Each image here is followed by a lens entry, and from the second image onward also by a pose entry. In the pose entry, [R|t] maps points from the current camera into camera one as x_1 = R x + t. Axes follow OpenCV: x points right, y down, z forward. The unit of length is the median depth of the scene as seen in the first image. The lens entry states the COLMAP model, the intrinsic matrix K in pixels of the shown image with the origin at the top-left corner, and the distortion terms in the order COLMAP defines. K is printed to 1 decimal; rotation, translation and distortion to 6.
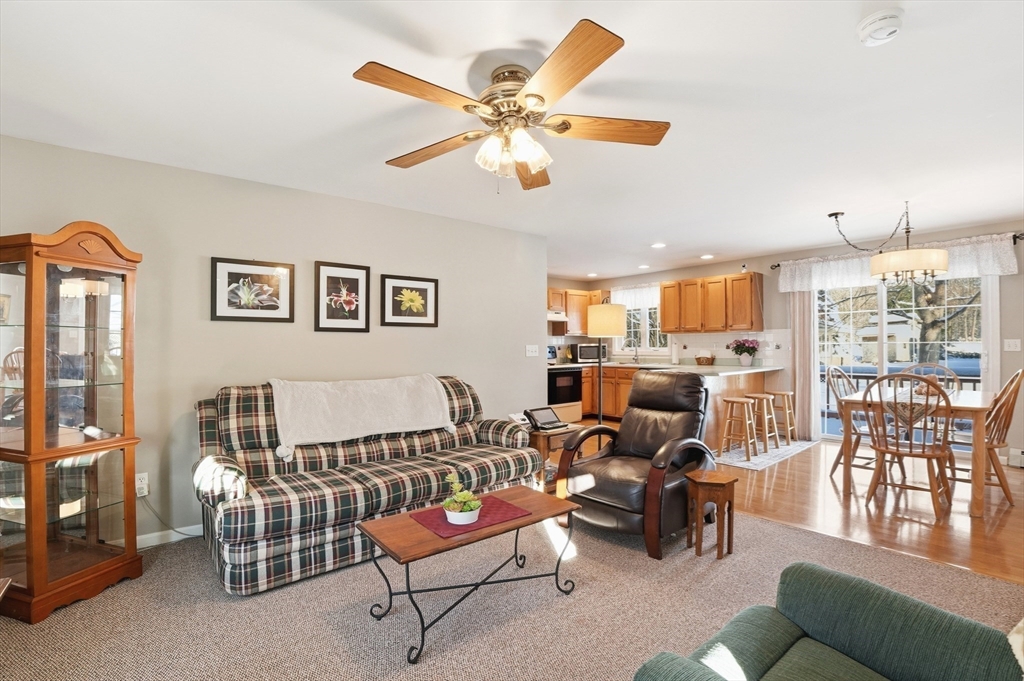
lens RADIAL K [[446.7, 0, 519.7], [0, 446.7, 337.2], [0, 0, 1]] dist [-0.038581, 0.002151]
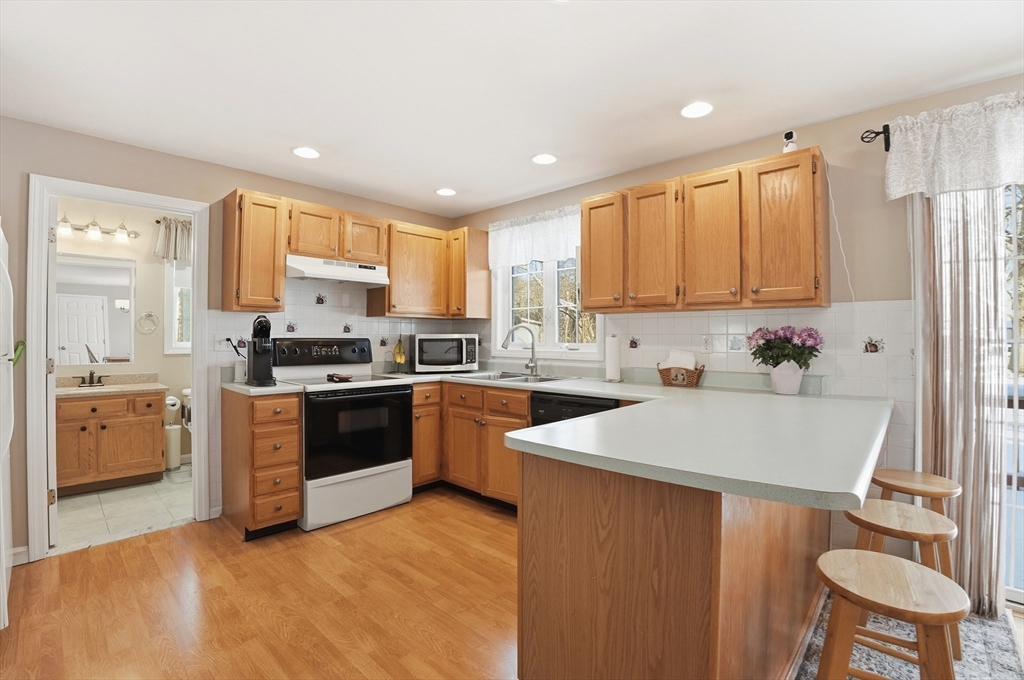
lens RADIAL K [[446.7, 0, 503.7], [0, 446.7, 331.9], [0, 0, 1]] dist [-0.038581, 0.002151]
pose [[0.993956, 0.009645, 0.109354, 0.364094], [-0.010621, 0.999909, 0.008347, 0.015421], [-0.109263, -0.009458, 0.993968, 1.075258]]
